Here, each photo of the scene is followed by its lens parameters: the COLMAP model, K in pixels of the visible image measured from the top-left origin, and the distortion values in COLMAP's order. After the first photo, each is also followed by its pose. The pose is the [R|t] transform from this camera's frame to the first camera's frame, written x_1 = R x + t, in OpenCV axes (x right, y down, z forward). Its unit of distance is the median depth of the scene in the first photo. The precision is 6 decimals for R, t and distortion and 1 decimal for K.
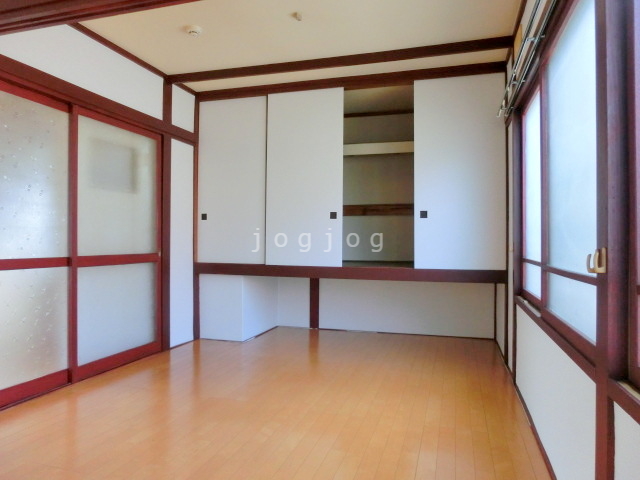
lens RADIAL K [[449.1, 0, 305.7], [0, 449.1, 241.0], [0, 0, 1]] dist [-0.038742, 0.002446]
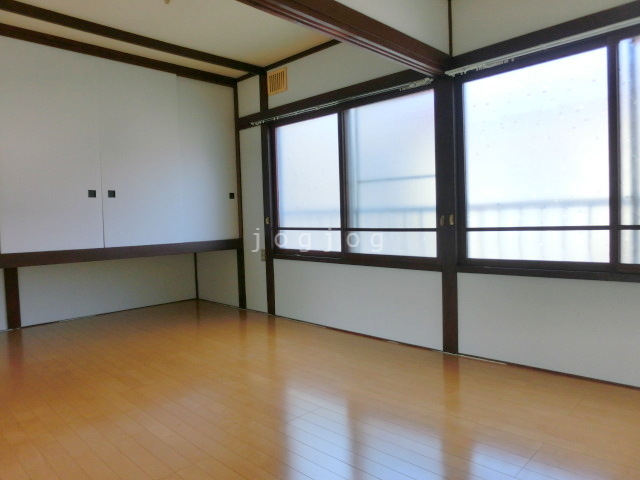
lens RADIAL K [[449.1, 0, 305.7], [0, 449.1, 241.0], [0, 0, 1]] dist [-0.038742, 0.002446]
pose [[0.447862, -0.069335, 0.891410, -0.707693], [0.028186, 0.997588, 0.063432, -0.006734], [-0.893658, -0.003284, 0.448736, 0.235843]]
